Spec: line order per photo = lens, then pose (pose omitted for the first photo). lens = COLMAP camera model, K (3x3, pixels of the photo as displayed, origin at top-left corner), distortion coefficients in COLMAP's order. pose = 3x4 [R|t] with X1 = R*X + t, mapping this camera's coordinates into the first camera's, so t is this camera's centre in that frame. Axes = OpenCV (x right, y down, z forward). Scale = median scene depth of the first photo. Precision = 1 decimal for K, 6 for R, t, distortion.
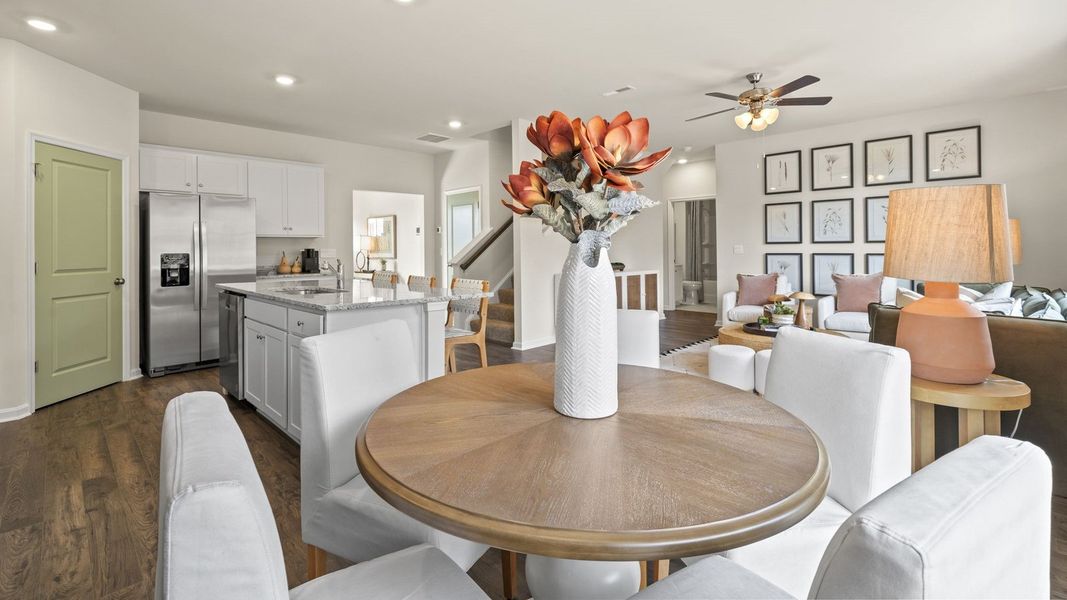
lens RADIAL K [[478.3, 0, 533.1], [0, 478.3, 246.0], [0, 0, 1]] dist [0.007584, -0.000937]
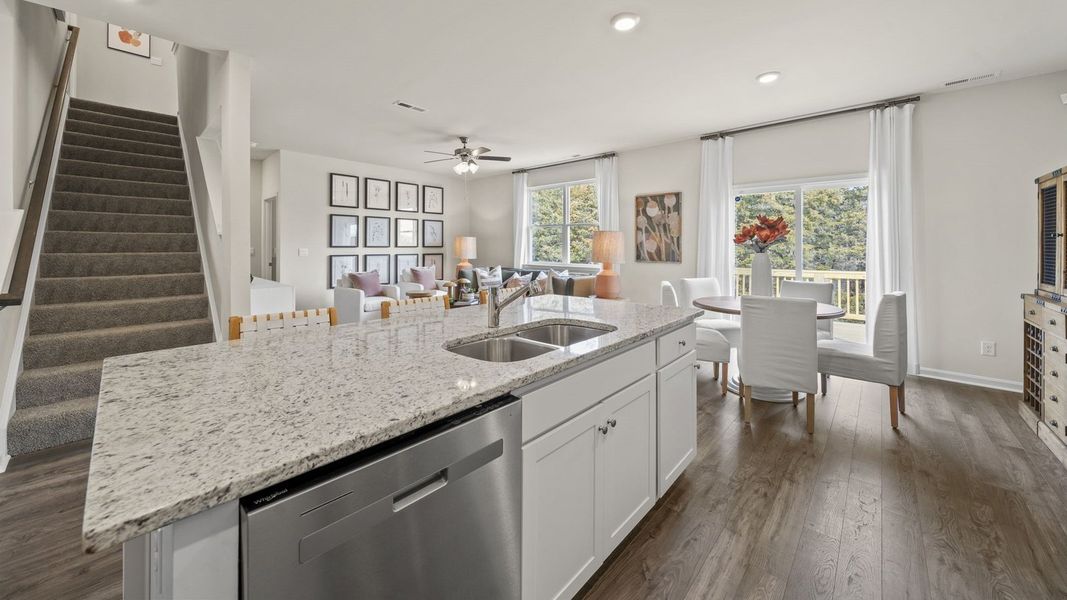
lens RADIAL K [[379.5, 0, 536.6], [0, 379.5, 245.7], [0, 0, 1]] dist [0.002309, -0.000057]
pose [[-0.042417, 0.007479, 0.999072, -0.559447], [-0.006485, 0.999949, -0.007761, -0.005805], [-0.999079, -0.006808, -0.042367, 0.615187]]
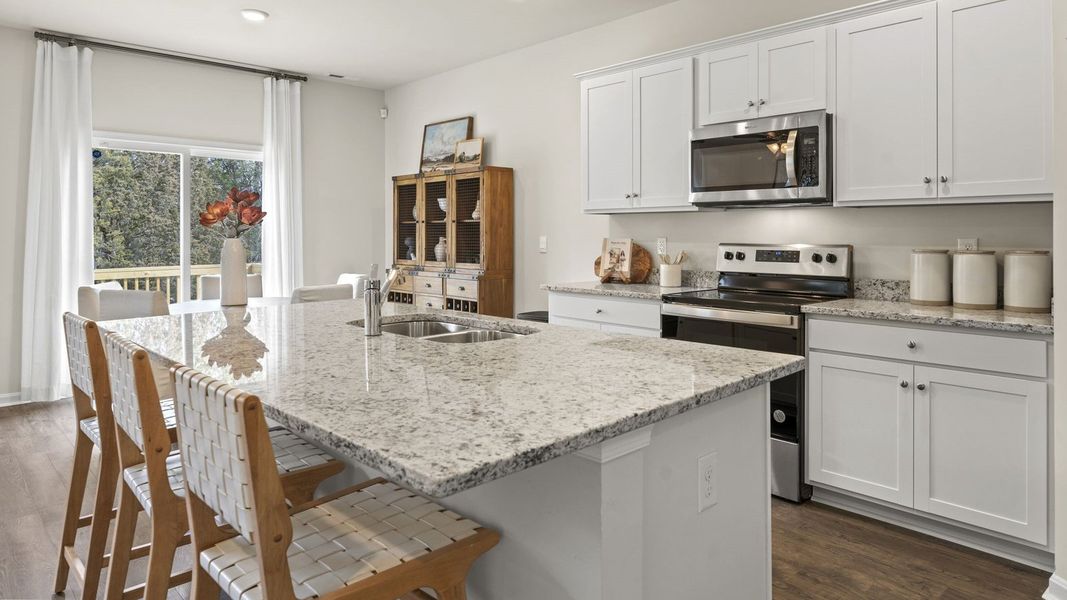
lens RADIAL K [[658.7, 0, 534.5], [0, 658.7, 231.8], [0, 0, 1]] dist [-0.005205, 0.003901]
pose [[-0.999359, 0.009921, 0.034383, -0.360553], [0.009601, 0.999909, -0.009466, 0.001375], [-0.034474, -0.009130, -0.999364, 1.005980]]
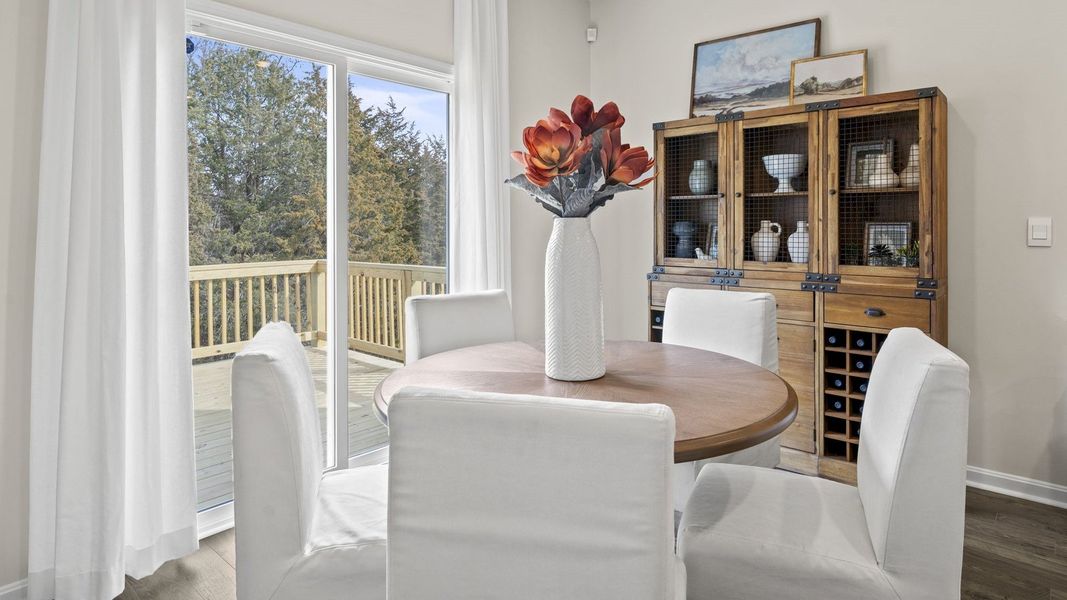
lens RADIAL K [[598.8, 0, 530.5], [0, 598.8, 222.7], [0, 0, 1]] dist [0.003725, 0.001835]
pose [[-0.998251, 0.012830, -0.057702, 0.062328], [0.013366, 0.999871, -0.008913, 0.002557], [0.057580, -0.009668, -0.998294, 0.539582]]
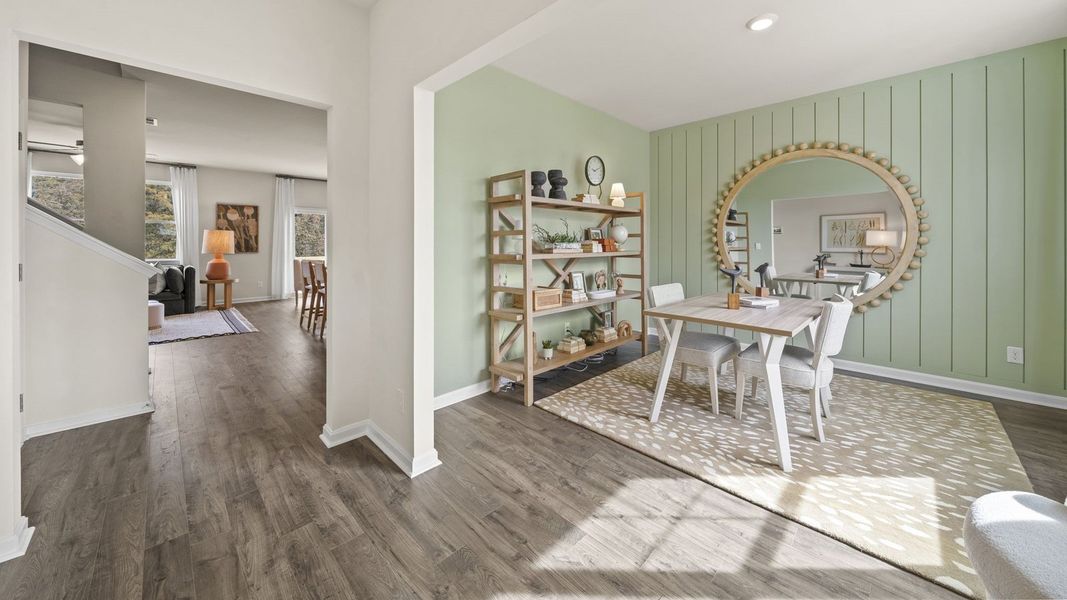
lens RADIAL K [[373.4, 0, 531.5], [0, 373.4, 246.7], [0, 0, 1]] dist [-0.014176, -0.000068]
pose [[-0.999937, 0.009049, 0.006688, -0.670877], [0.009063, 0.999957, 0.002051, 0.010751], [-0.006669, 0.002112, -0.999976, 1.585261]]
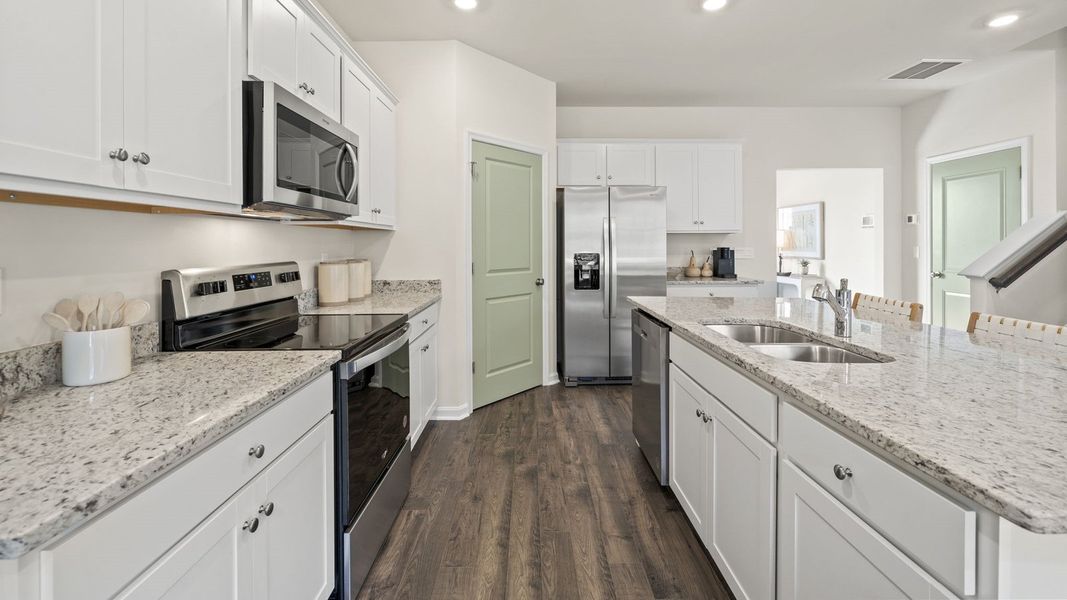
lens RADIAL K [[421.9, 0, 526.8], [0, 421.9, 246.8], [0, 0, 1]] dist [0.001465, 0.000154]
pose [[0.701690, 0.011517, -0.712389, -0.212275], [0.001491, 0.999843, 0.017633, -0.008915], [0.712481, -0.013435, 0.701563, 0.297613]]
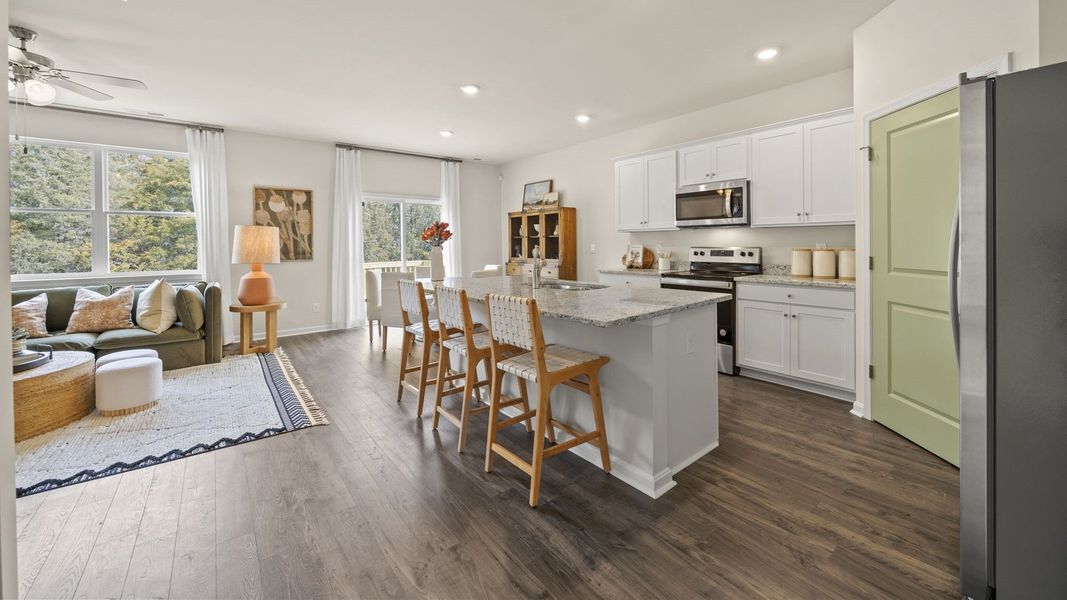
lens RADIAL K [[409.0, 0, 532.9], [0, 409.0, 245.9], [0, 0, 1]] dist [-0.005930, -0.000310]
pose [[-0.992645, 0.018243, 0.119683, -0.314393], [0.018332, 0.999832, -0.000353, 0.001243], [-0.119669, 0.001844, -0.992812, 1.161072]]
